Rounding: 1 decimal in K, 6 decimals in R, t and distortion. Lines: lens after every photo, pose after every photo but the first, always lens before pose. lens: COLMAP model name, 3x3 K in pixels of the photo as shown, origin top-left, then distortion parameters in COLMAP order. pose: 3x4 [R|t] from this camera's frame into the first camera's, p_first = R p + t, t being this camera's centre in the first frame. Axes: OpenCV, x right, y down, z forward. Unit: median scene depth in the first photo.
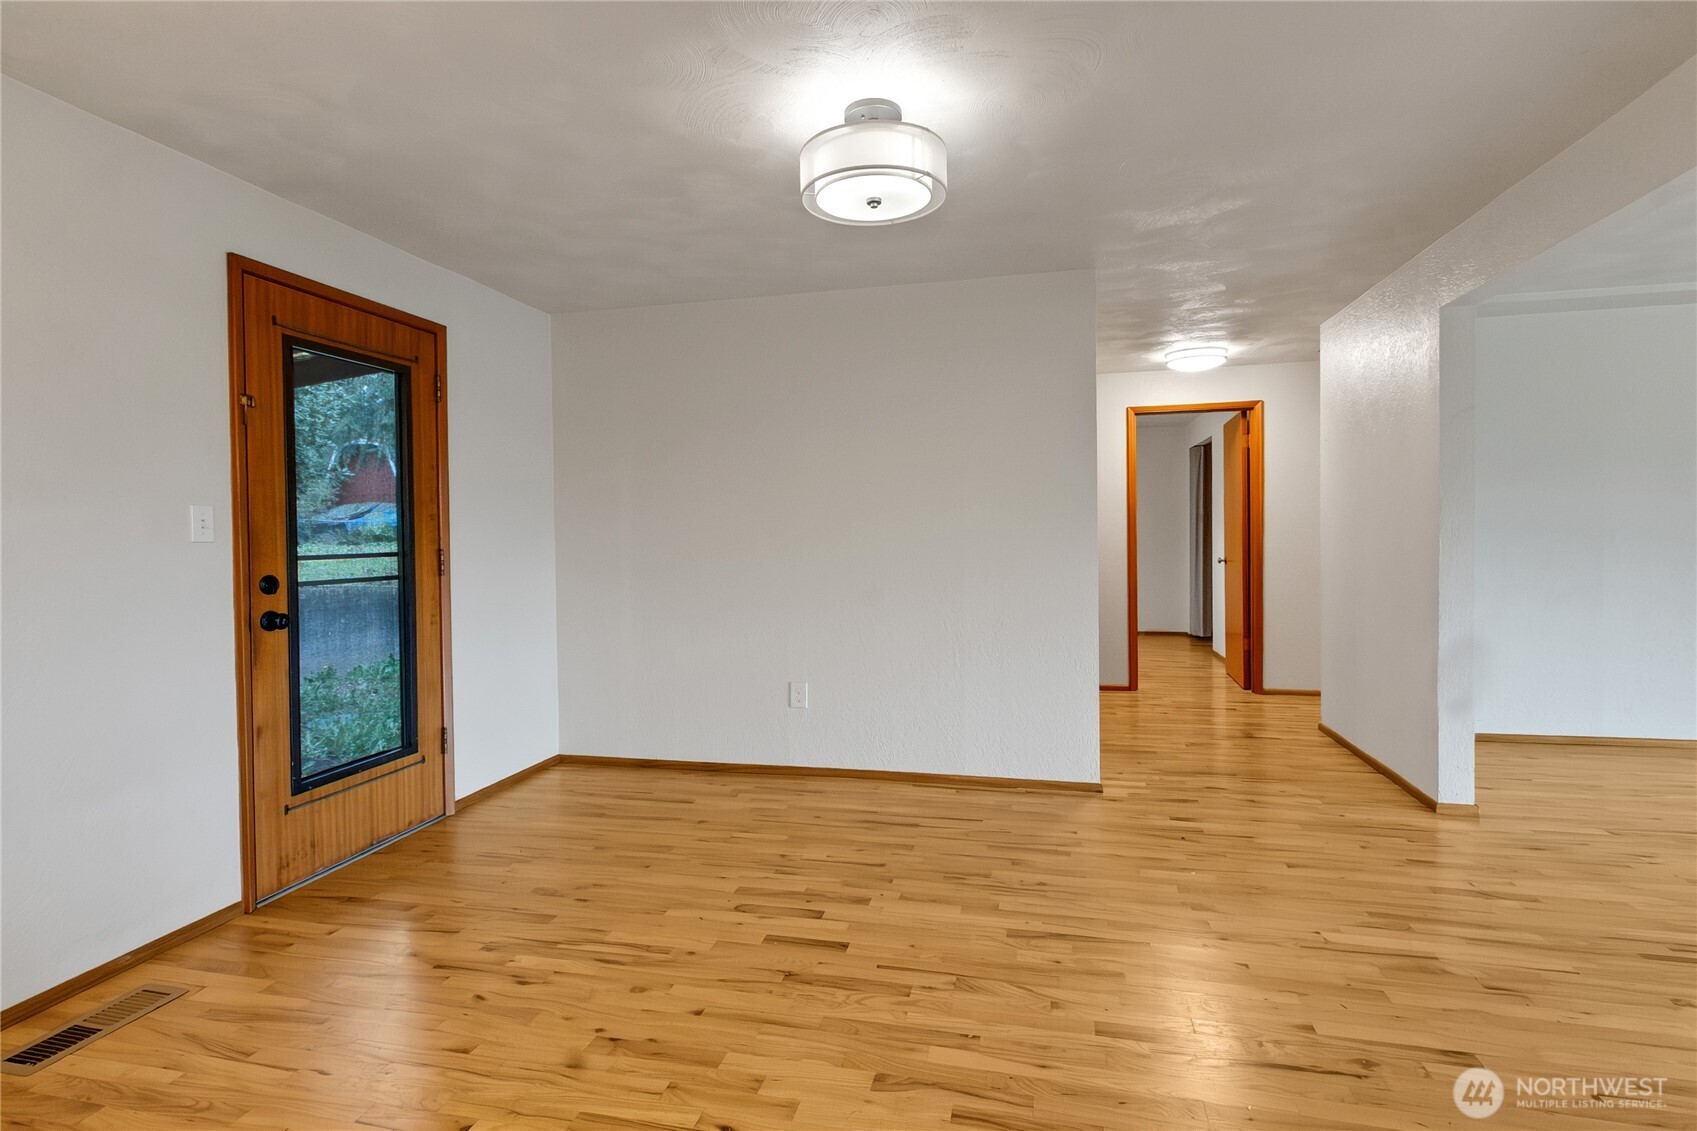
lens RADIAL K [[778.4, 0, 816.8], [0, 778.4, 545.9], [0, 0, 1]] dist [-0.011916, 0.000267]
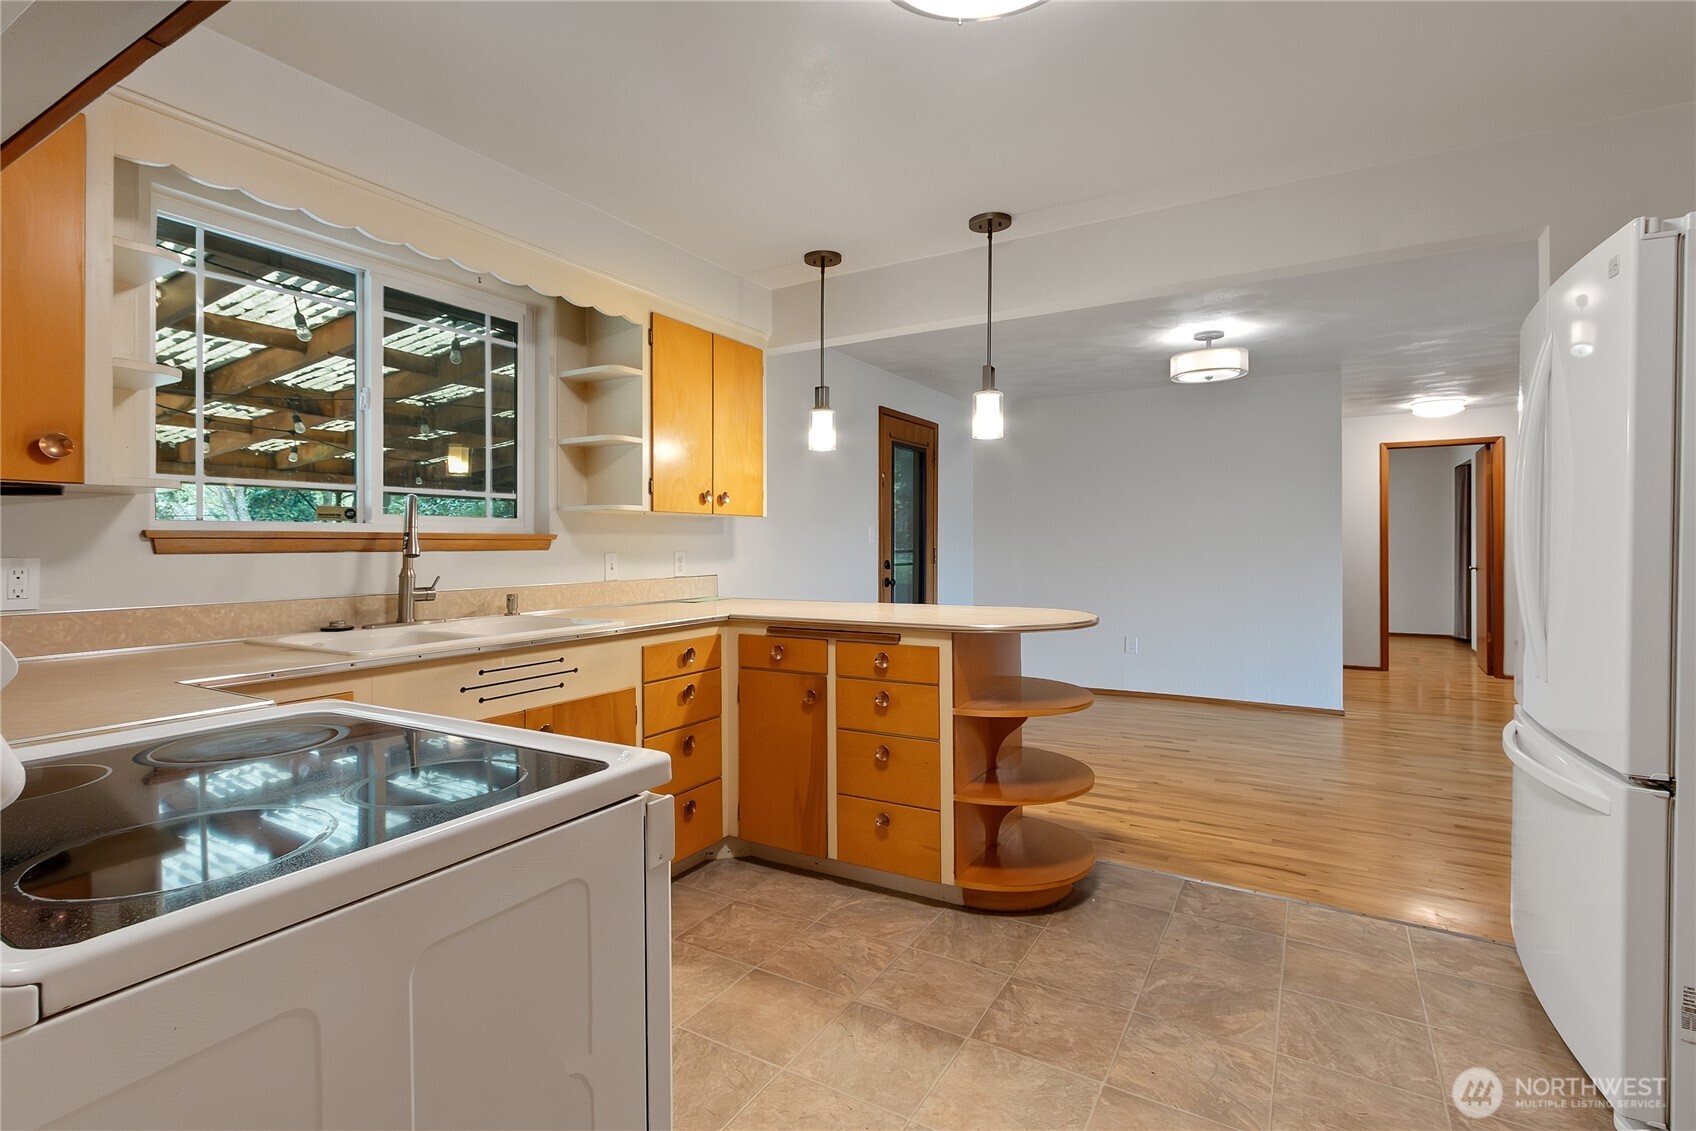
lens RADIAL K [[811.6, 0, 828.1], [0, 811.6, 547.7], [0, 0, 1]] dist [-0.003021, 0.000446]
pose [[0.967880, 0.011829, -0.251134, -0.264374], [-0.013346, 0.999902, -0.004340, 0.015079], [0.251058, 0.007553, 0.967943, -0.976213]]
